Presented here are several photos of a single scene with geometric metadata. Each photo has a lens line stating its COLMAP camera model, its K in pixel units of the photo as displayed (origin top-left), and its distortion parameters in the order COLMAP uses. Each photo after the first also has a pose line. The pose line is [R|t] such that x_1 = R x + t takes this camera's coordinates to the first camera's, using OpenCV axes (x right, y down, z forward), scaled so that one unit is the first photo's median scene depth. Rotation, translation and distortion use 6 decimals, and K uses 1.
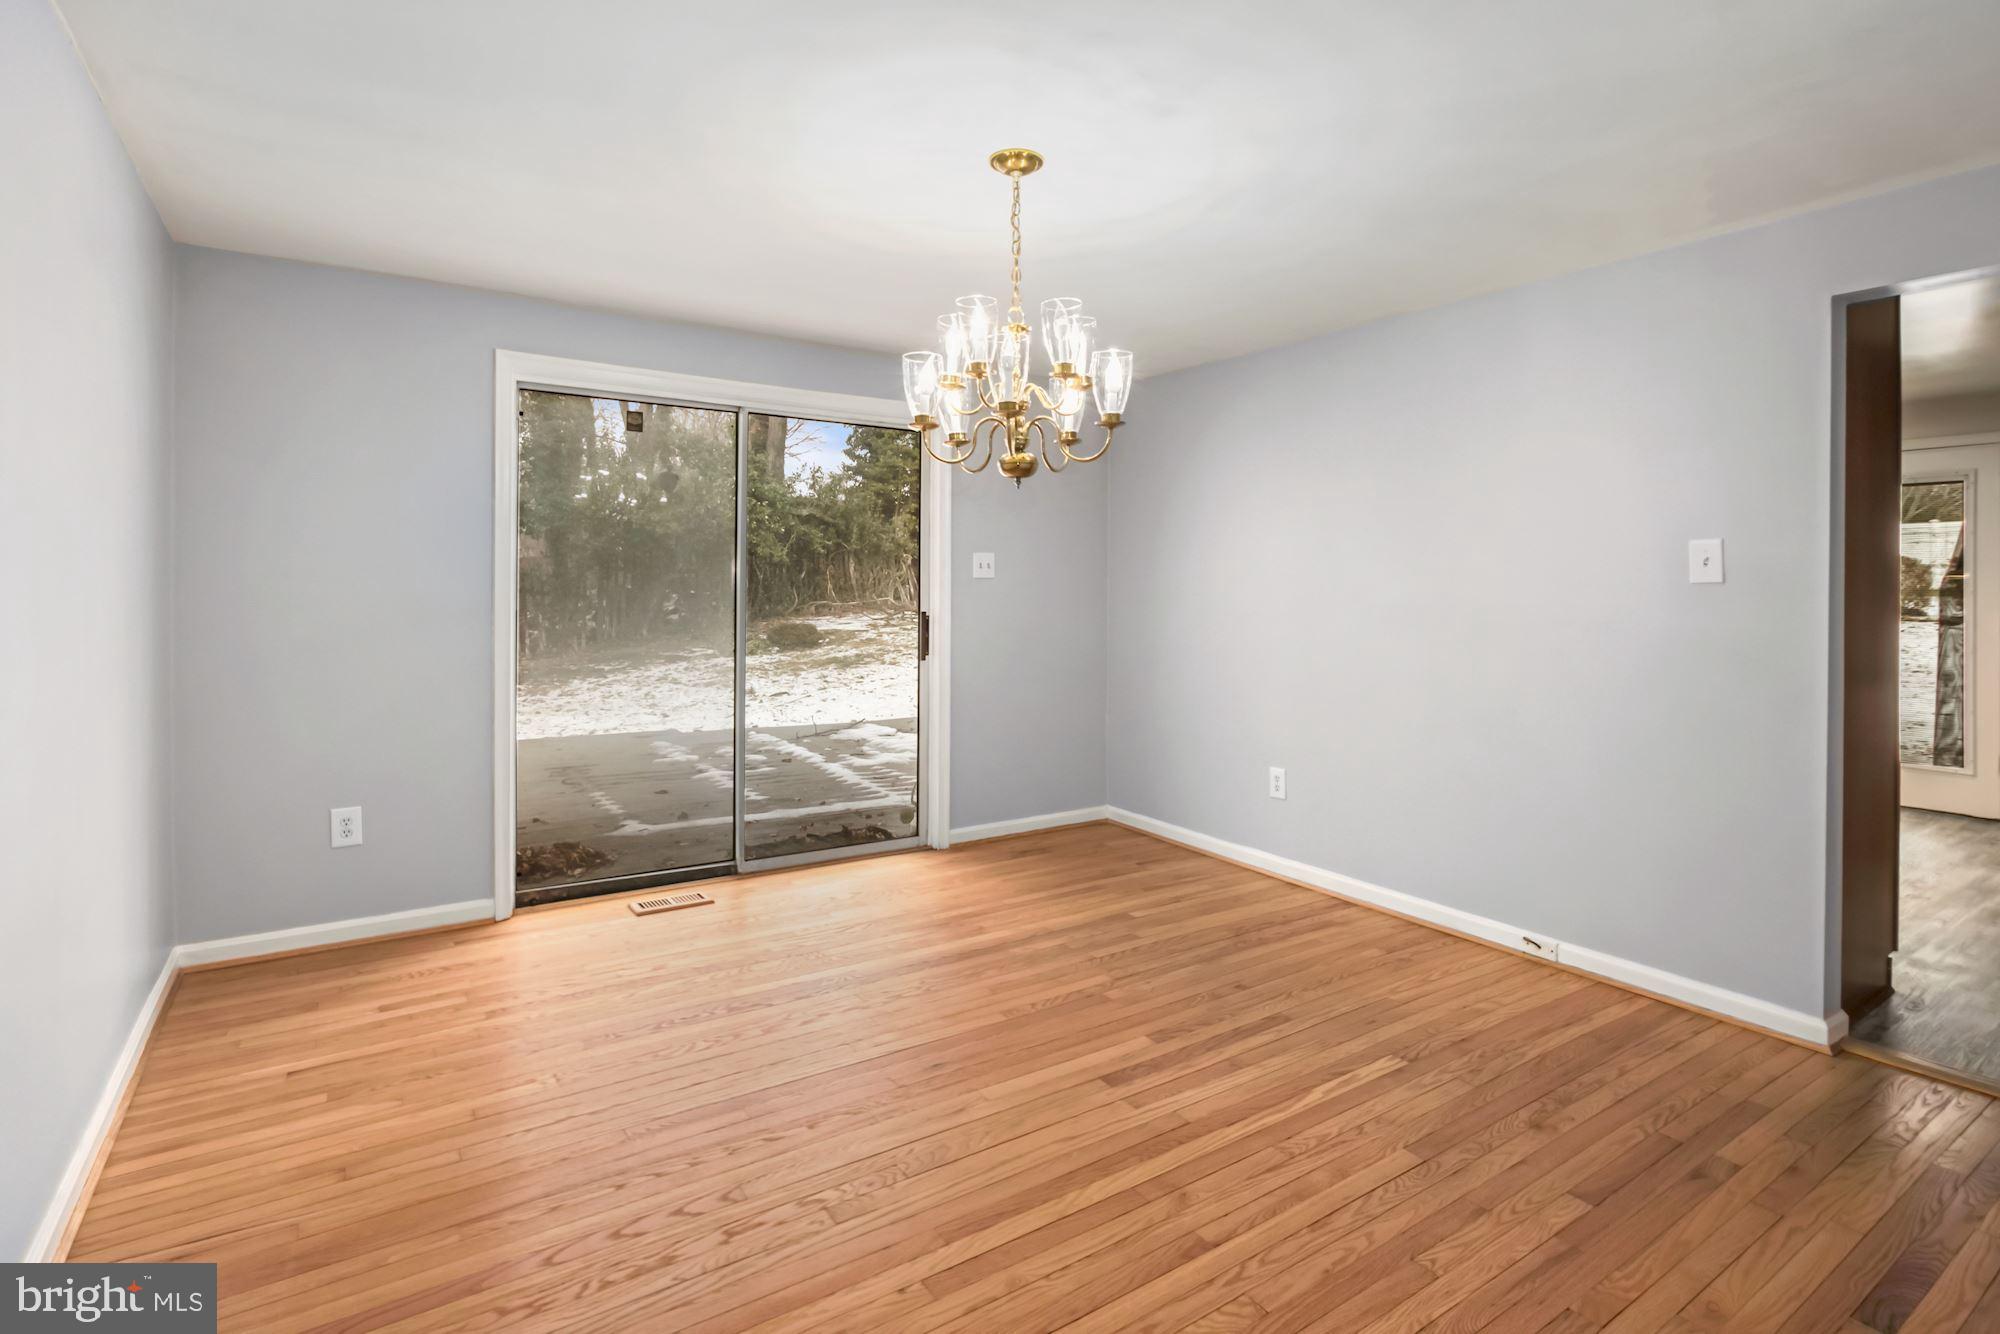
lens RADIAL K [[999.7, 0, 1014.6], [0, 999.7, 582.4], [0, 0, 1]] dist [-0.009344, -0.000707]
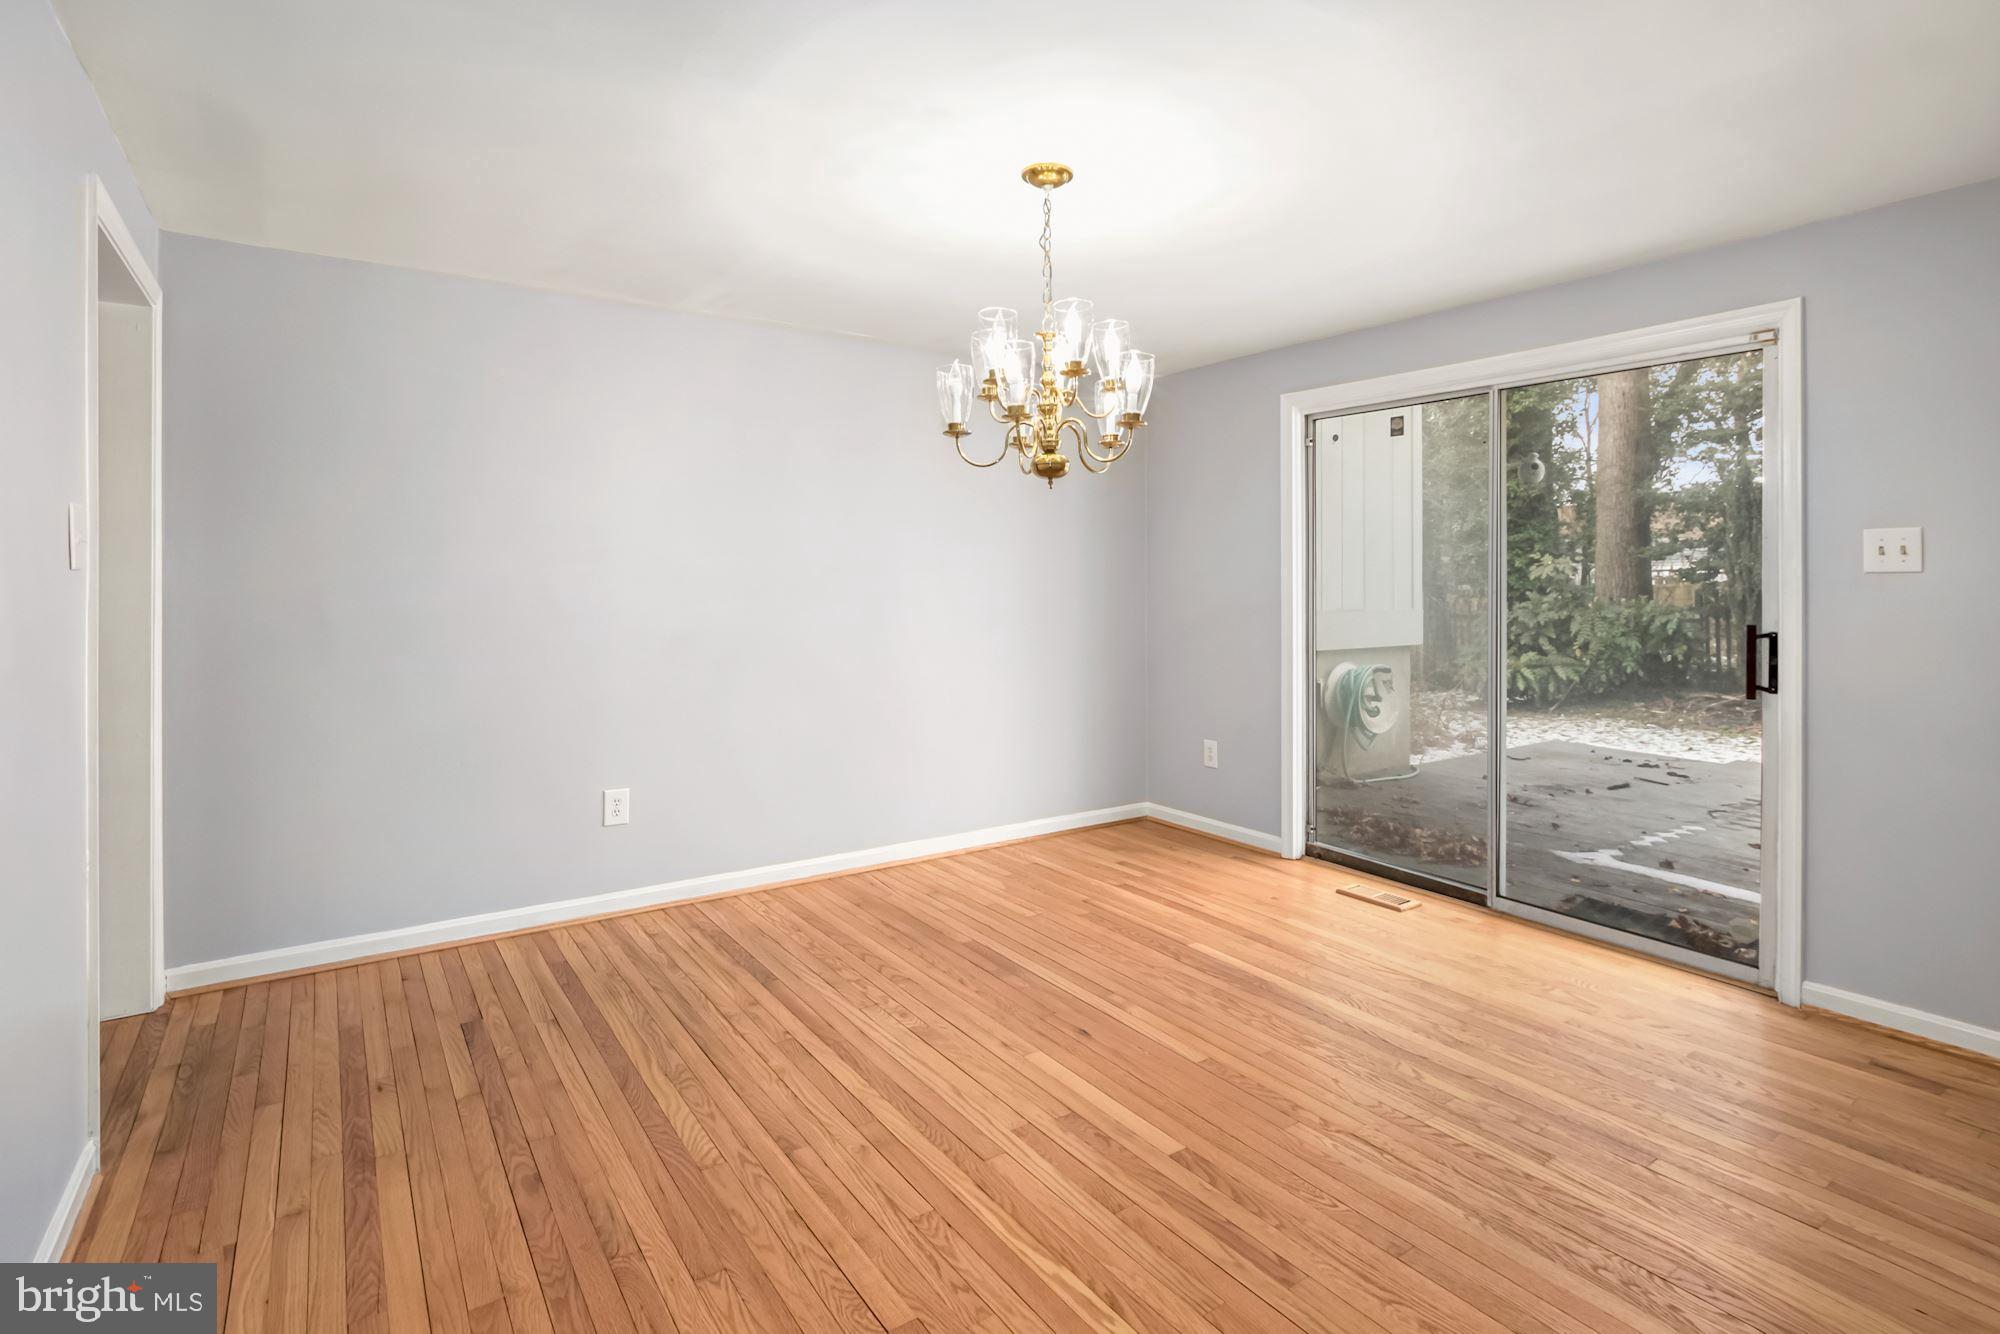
lens RADIAL K [[999.7, 0, 1014.6], [0, 999.7, 582.4], [0, 0, 1]] dist [-0.009344, -0.000707]
pose [[-0.000812, -0.005067, -0.999987, 0.941215], [0.002441, 0.999984, -0.005069, 0.005899], [0.999997, -0.002446, -0.000799, 0.875257]]
